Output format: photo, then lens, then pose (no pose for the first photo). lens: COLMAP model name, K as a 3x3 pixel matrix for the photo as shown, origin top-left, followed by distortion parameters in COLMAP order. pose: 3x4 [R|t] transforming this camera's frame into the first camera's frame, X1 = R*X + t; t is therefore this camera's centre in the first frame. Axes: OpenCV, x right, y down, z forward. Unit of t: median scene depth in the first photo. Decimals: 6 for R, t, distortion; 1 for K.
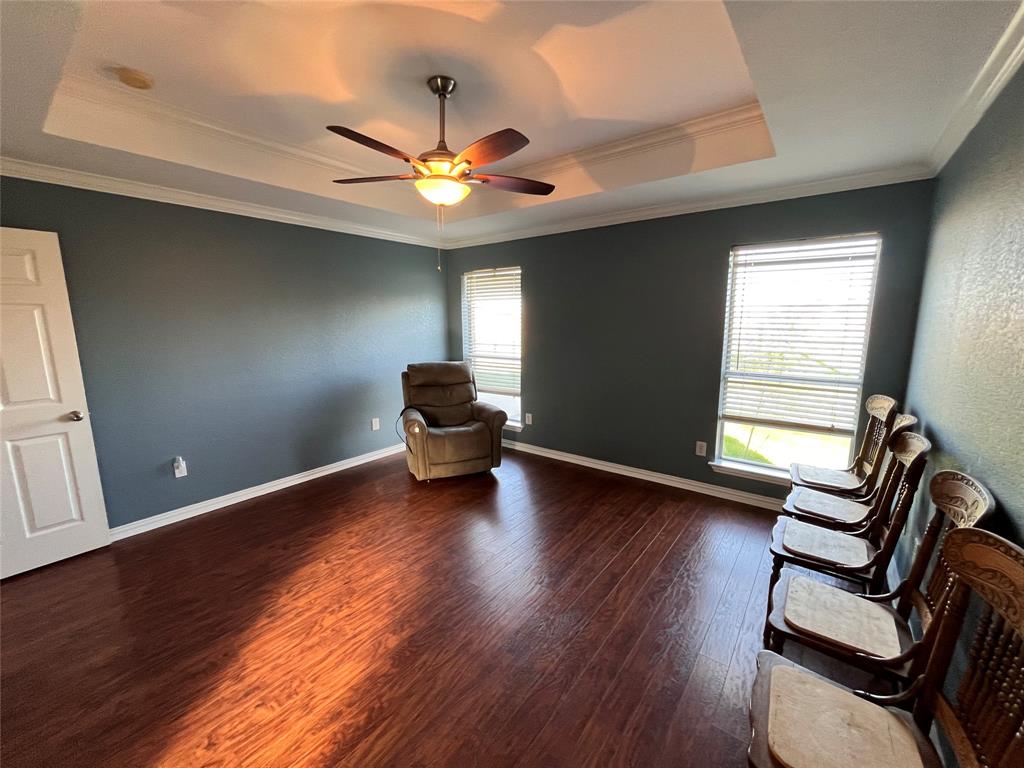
lens RADIAL K [[413.7, 0, 512.0], [0, 413.7, 384.0], [0, 0, 1]] dist [-0.002638, 0.000043]
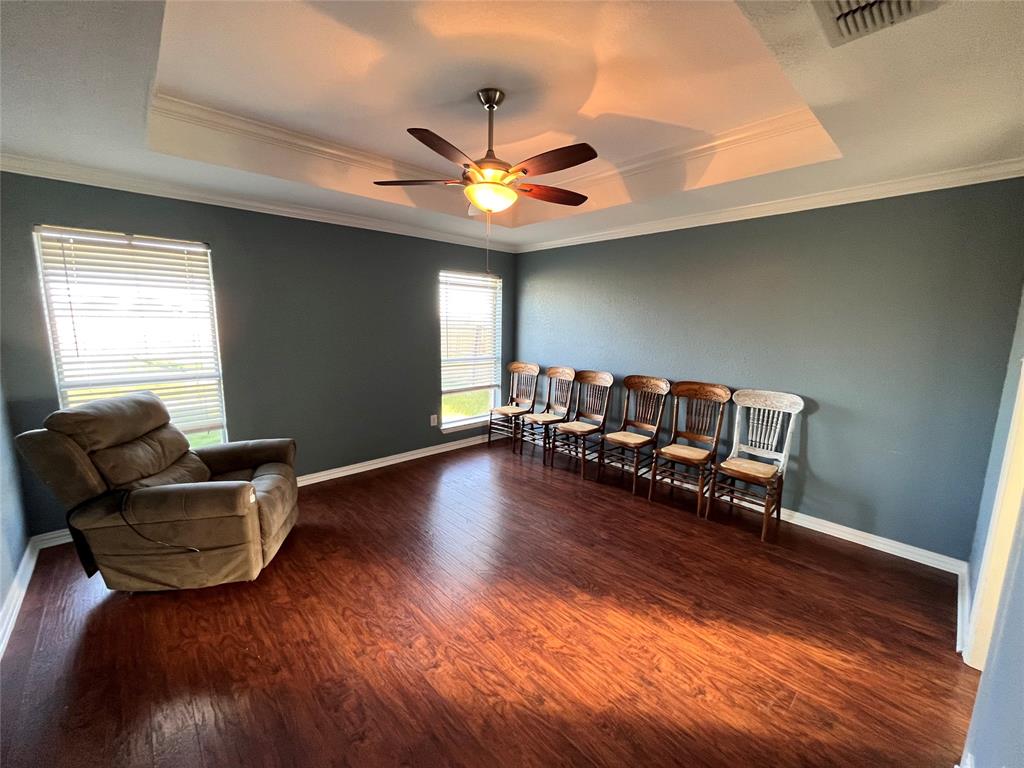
lens RADIAL K [[413.7, 0, 512.0], [0, 413.7, 384.0], [0, 0, 1]] dist [-0.002638, 0.000043]
pose [[0.167186, -0.143203, 0.975470, -1.326678], [0.142748, 0.982486, 0.119767, -0.135010], [-0.975537, 0.119223, 0.184700, 0.872602]]
